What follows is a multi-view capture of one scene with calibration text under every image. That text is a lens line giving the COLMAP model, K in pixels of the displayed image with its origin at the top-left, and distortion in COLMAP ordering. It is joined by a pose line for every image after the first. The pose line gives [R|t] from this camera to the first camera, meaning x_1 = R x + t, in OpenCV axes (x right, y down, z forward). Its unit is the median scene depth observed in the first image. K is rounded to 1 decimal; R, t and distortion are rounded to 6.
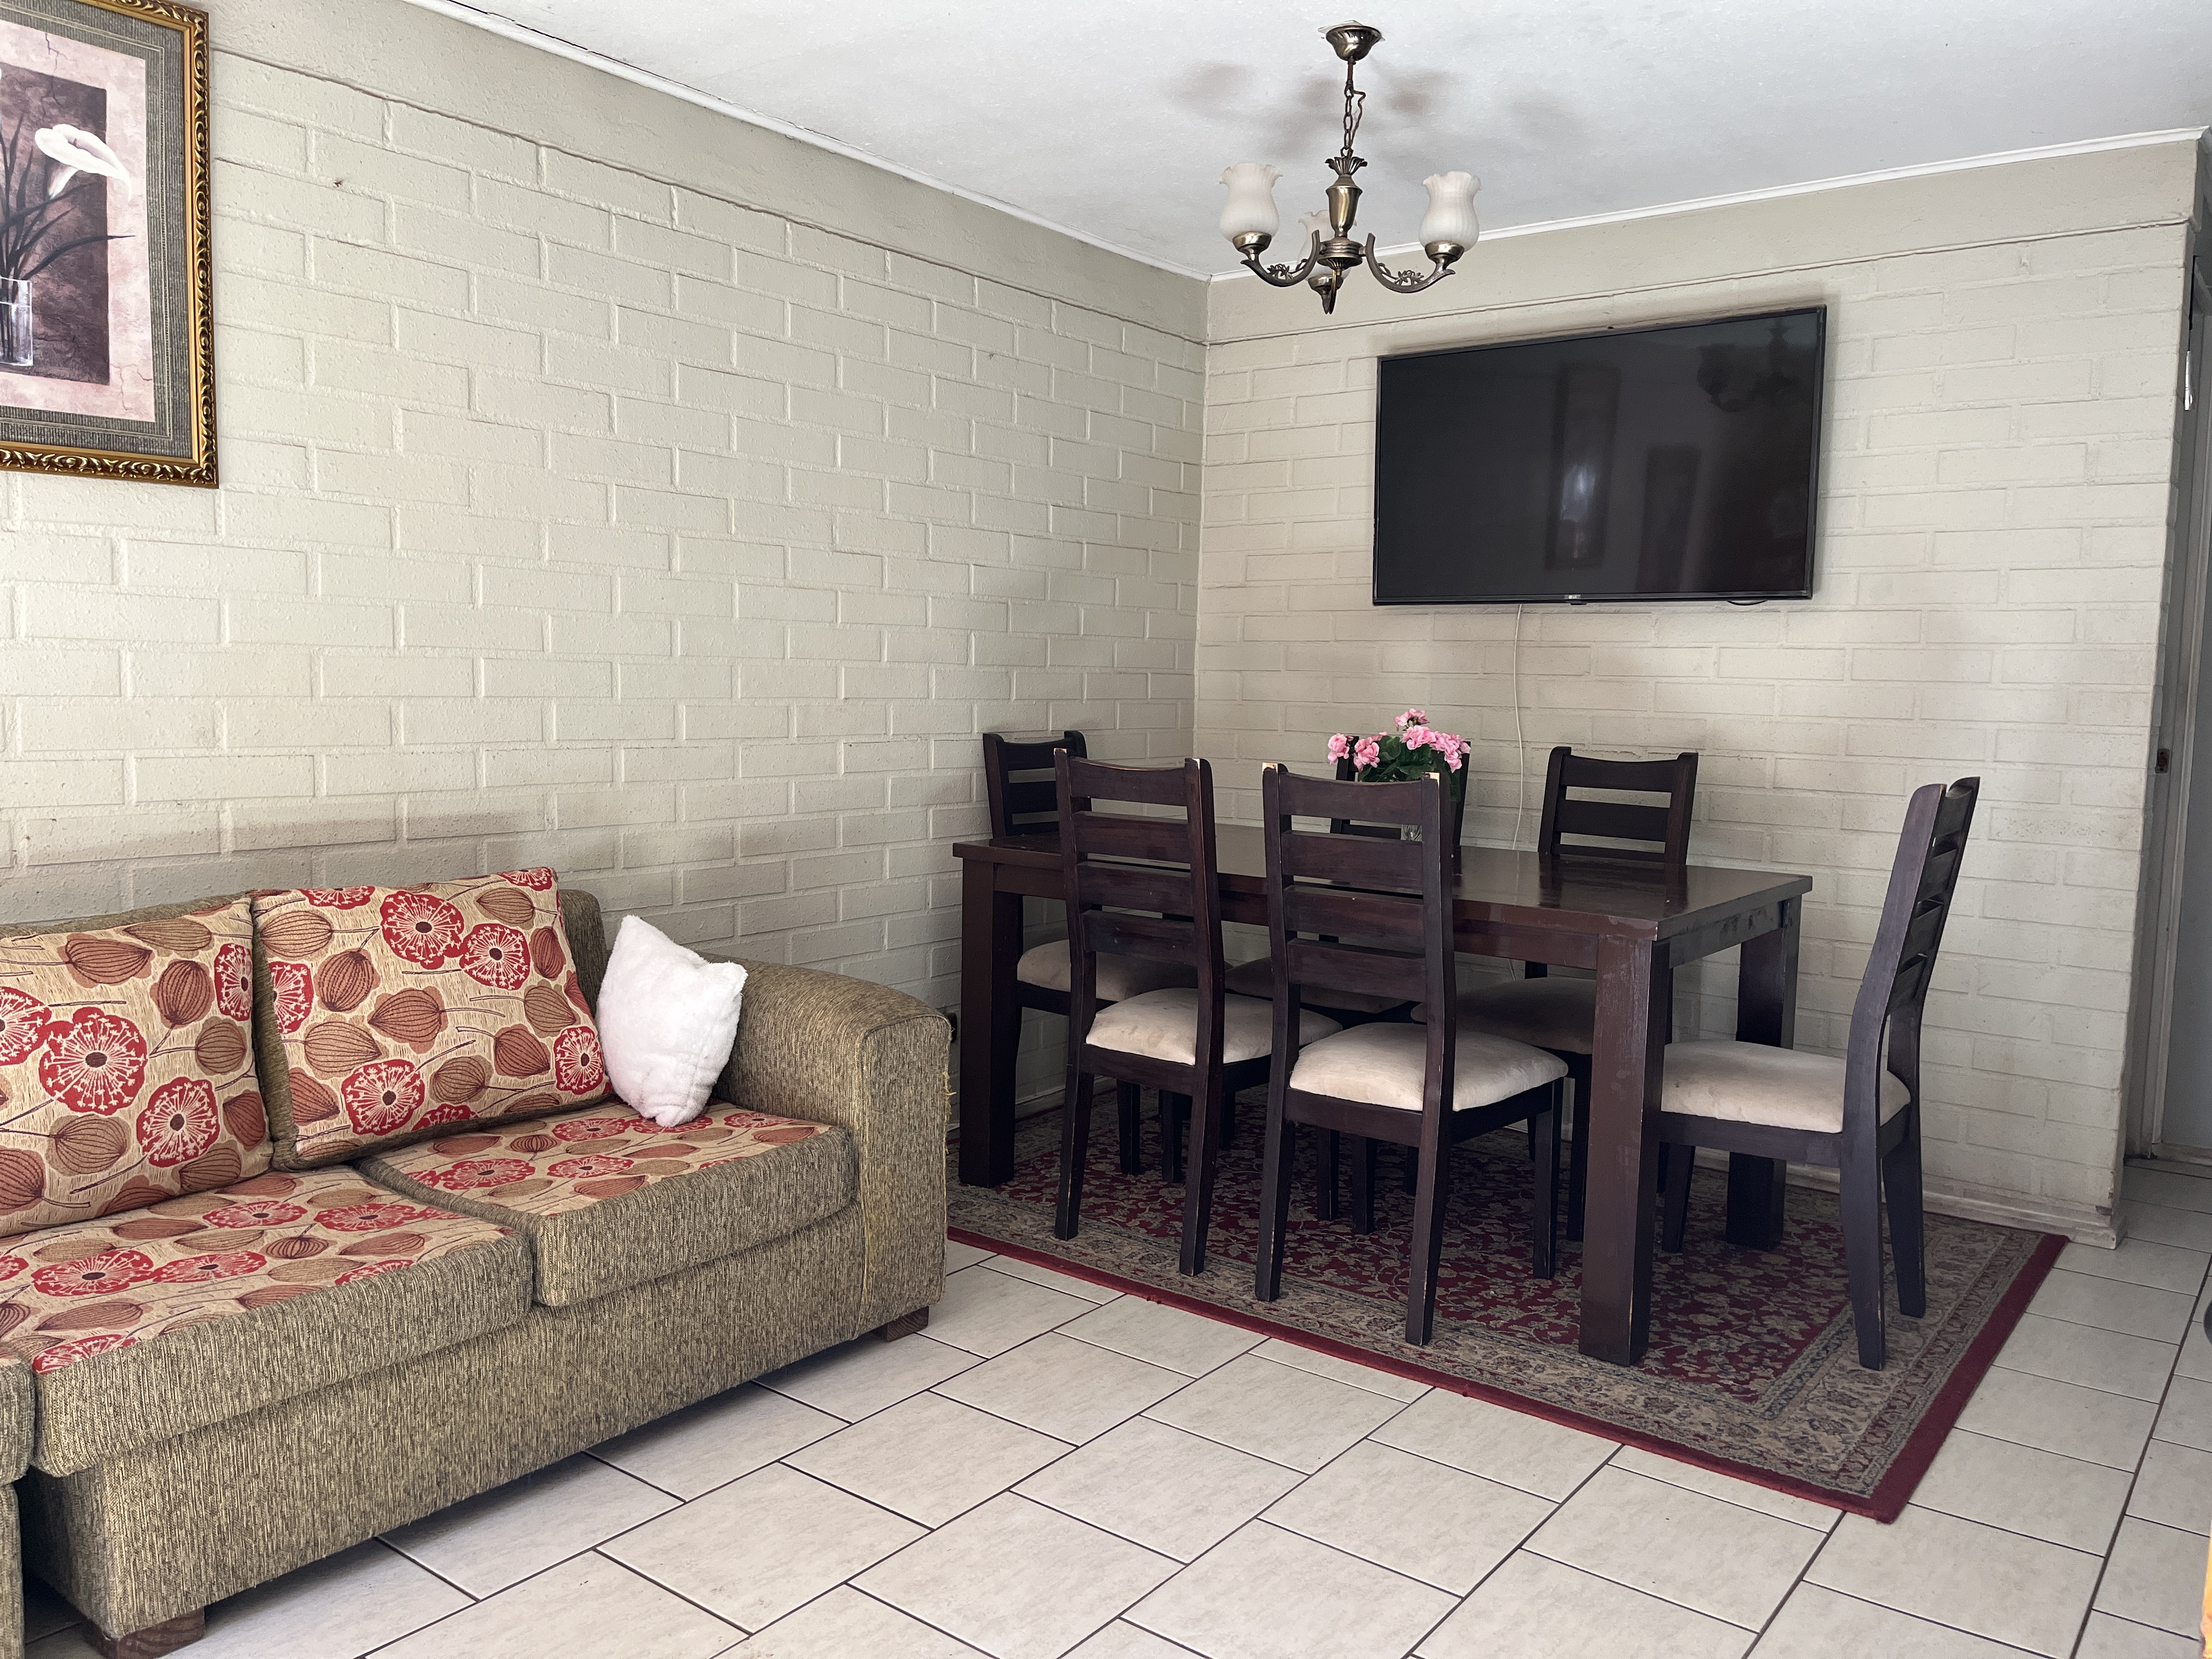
lens RADIAL K [[1683.3, 0, 1106.0], [0, 1683.3, 829.5], [0, 0, 1]] dist [0.072756, -0.099724]
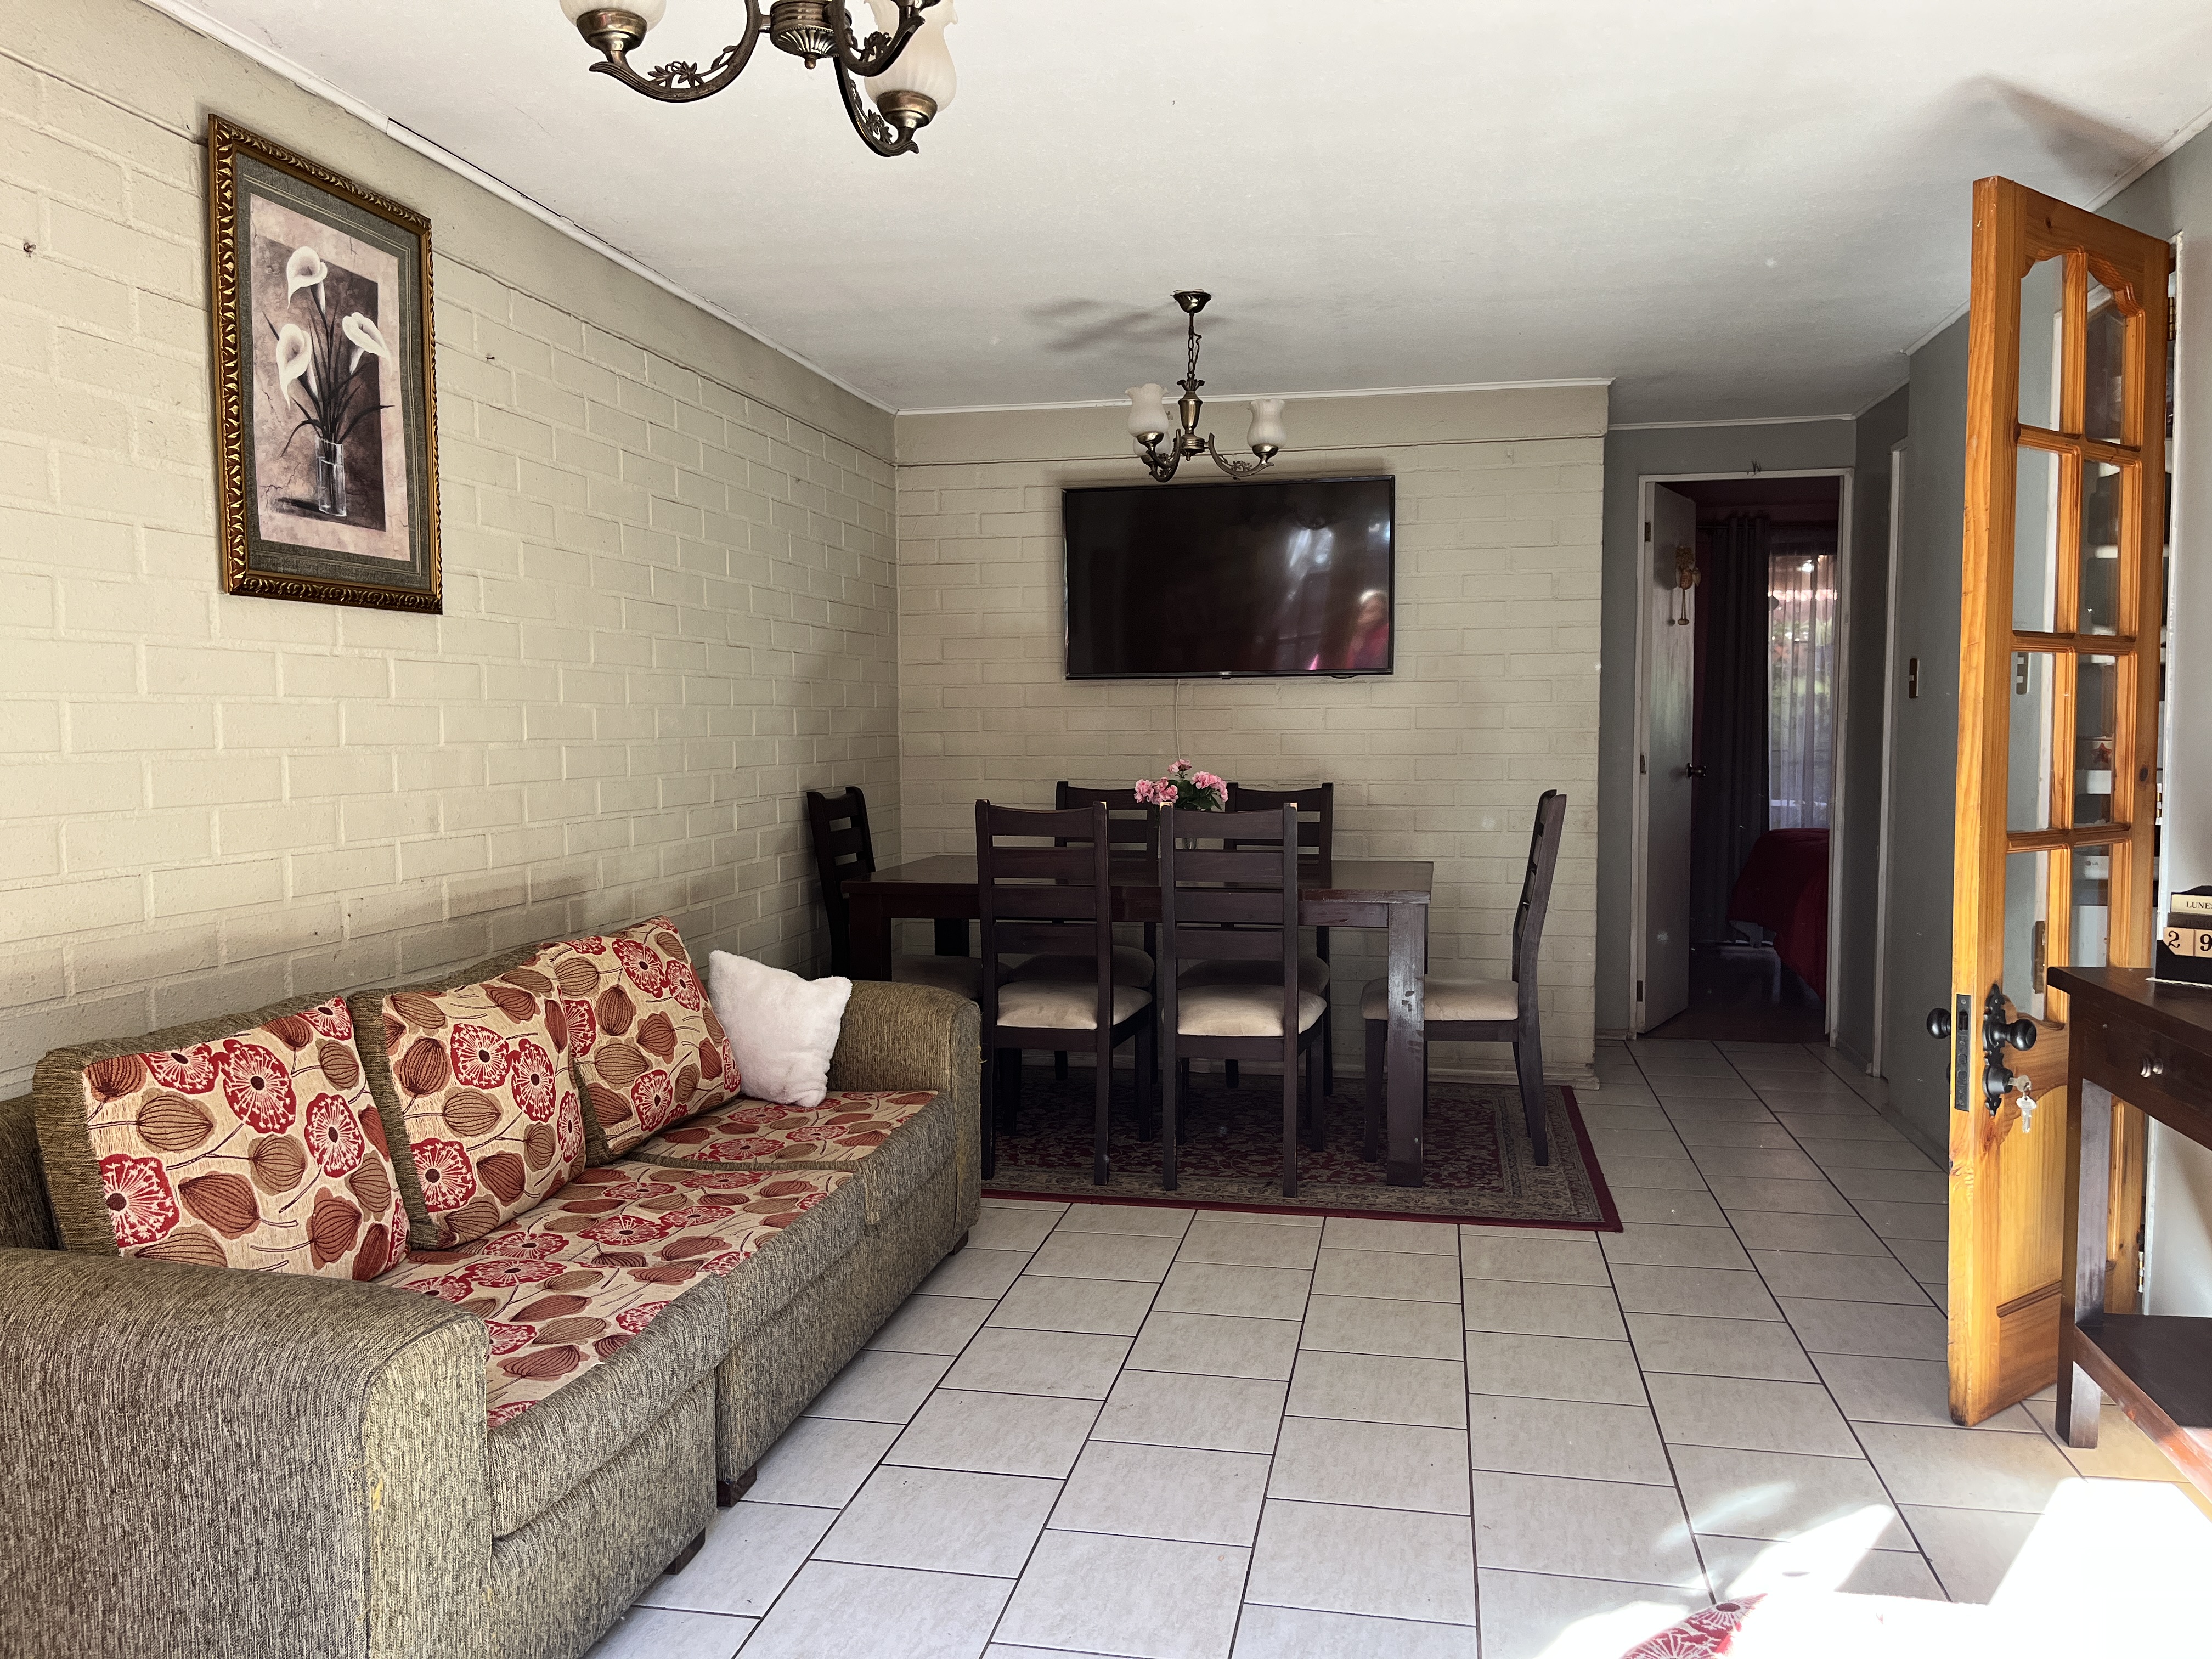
lens RADIAL K [[1663.7, 0, 1110.3], [0, 1663.7, 837.7], [0, 0, 1]] dist [0.072073, -0.104053]
pose [[0.898439, -0.057485, 0.435319, -0.618721], [0.065997, 0.997810, -0.004446, -0.007897], [-0.434111, 0.032724, 0.900265, -0.253991]]
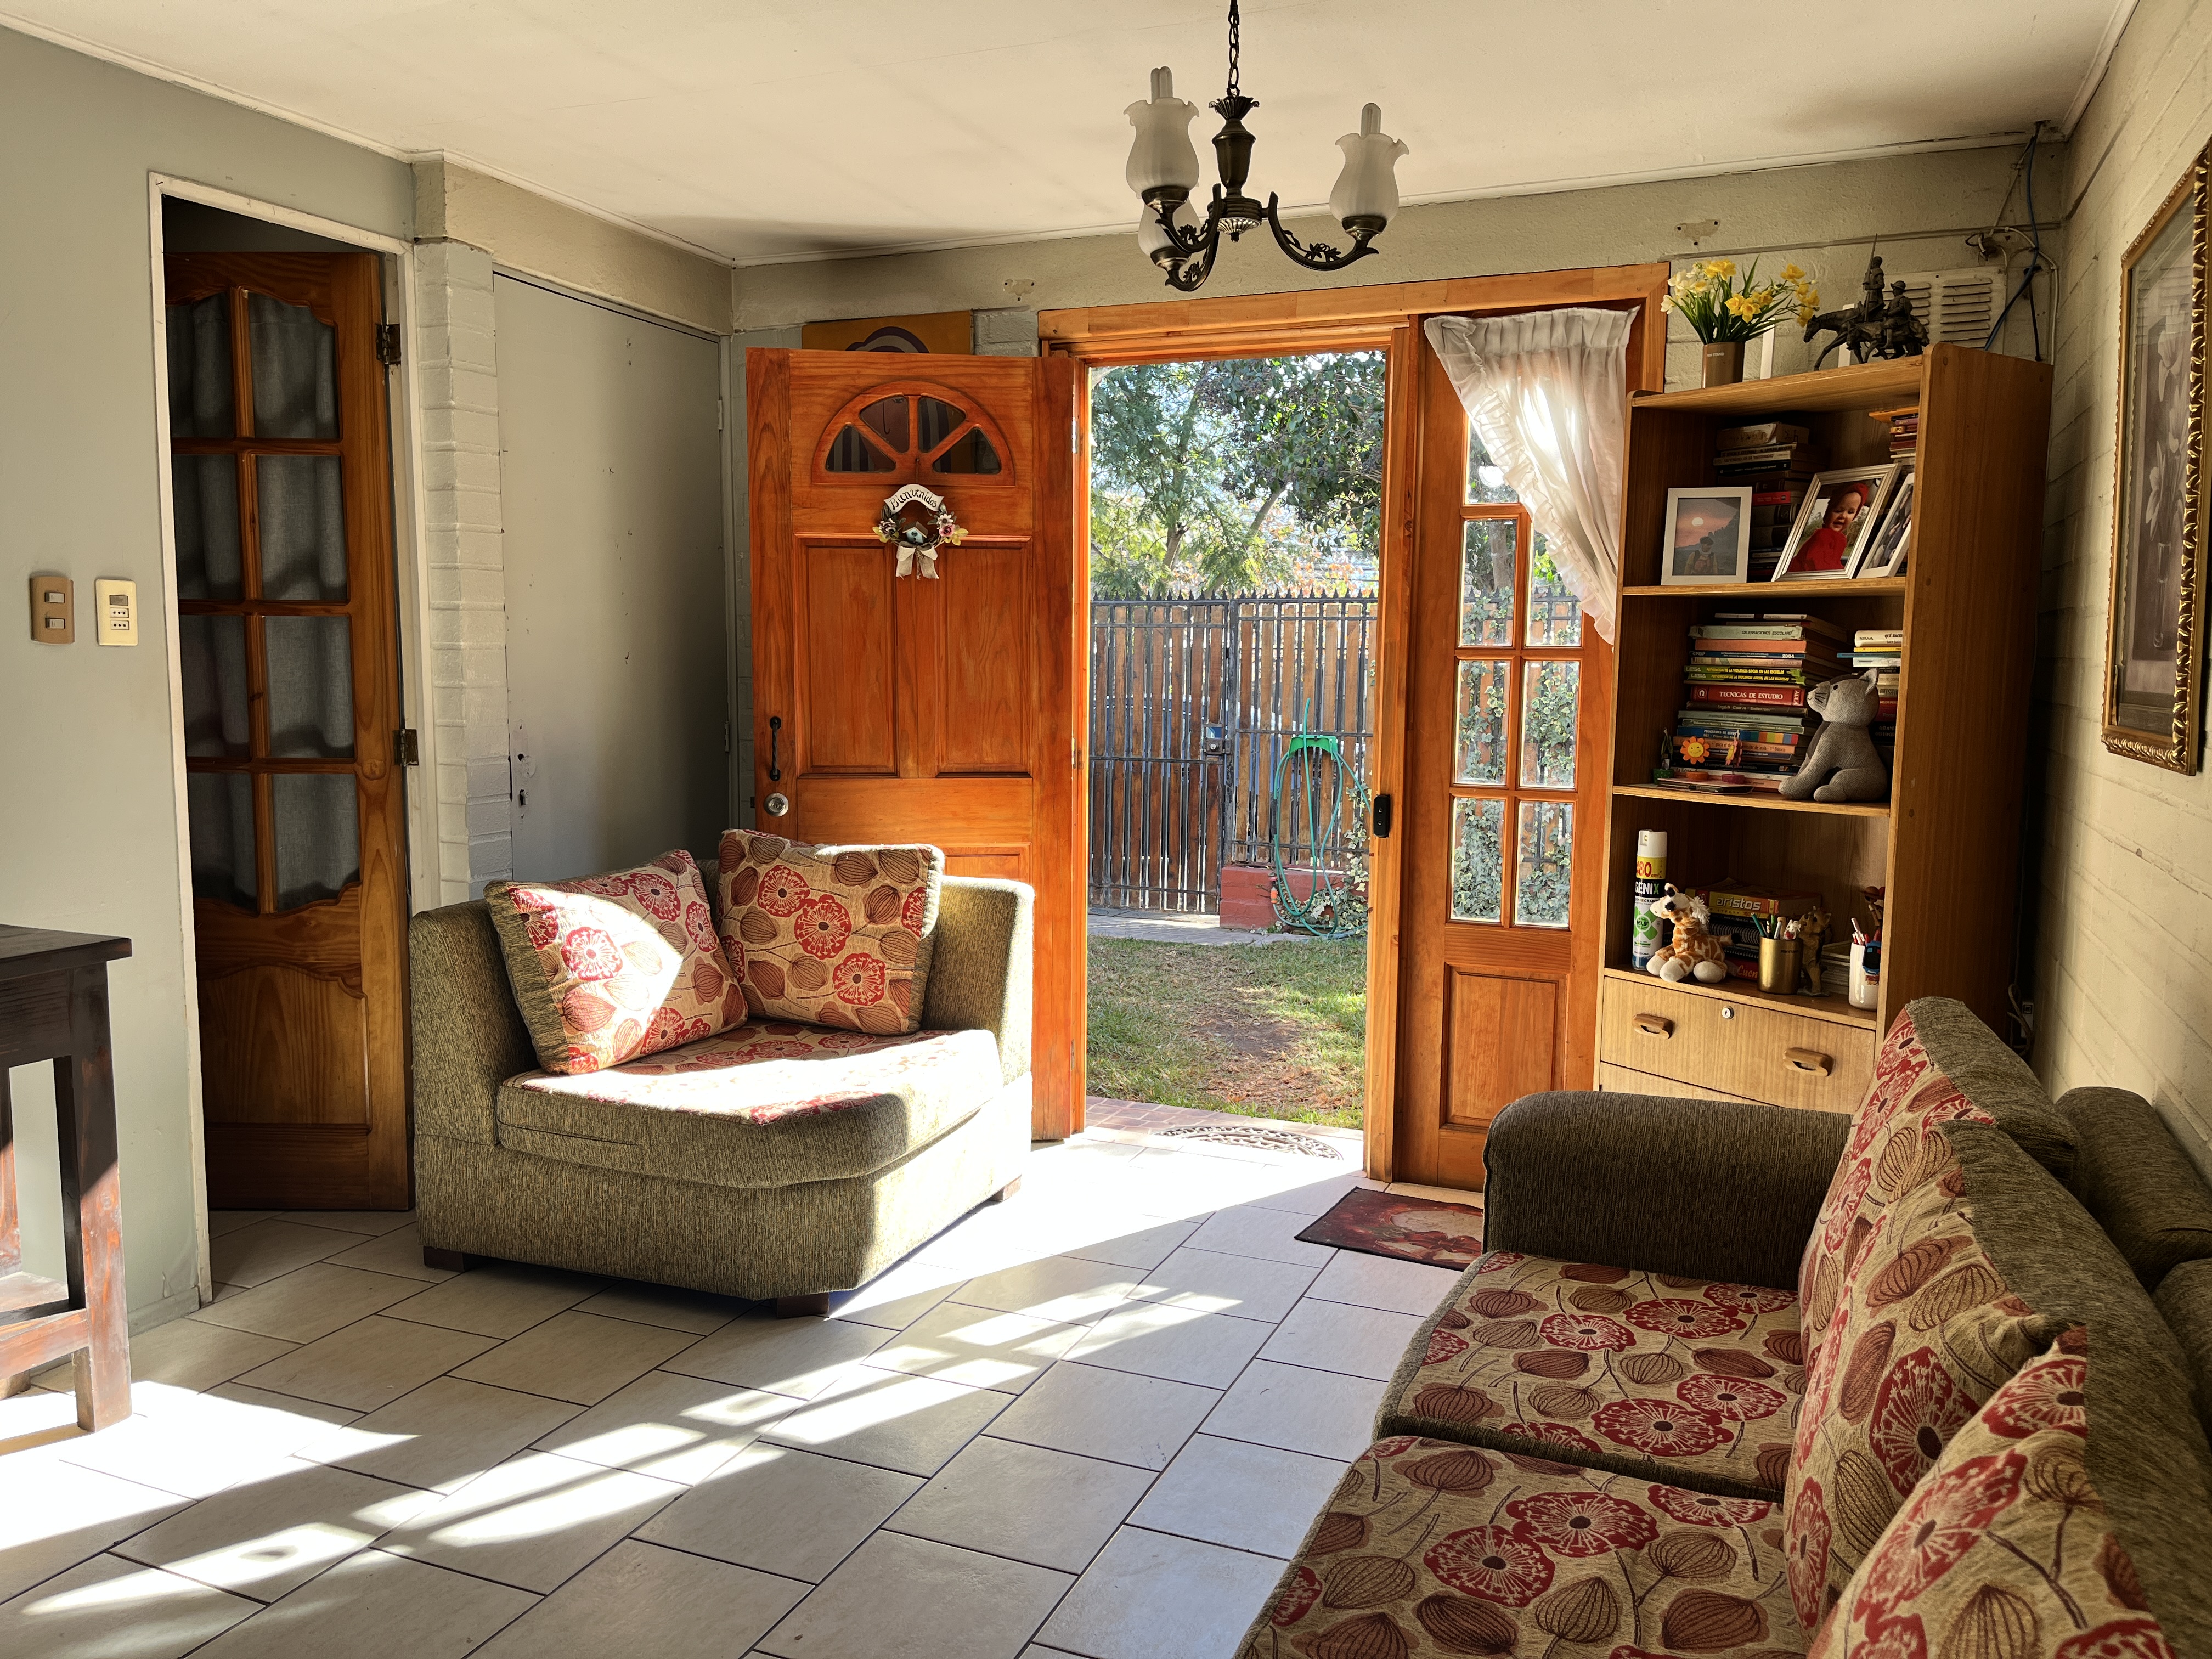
lens RADIAL K [[1675.7, 0, 1101.7], [0, 1675.7, 826.0], [0, 0, 1]] dist [0.099063, -0.142655]
pose [[-0.969205, -0.002360, -0.246245, -0.132815], [-0.048319, 0.982339, 0.180763, -0.154348], [0.241469, 0.187095, -0.952202, 1.274855]]
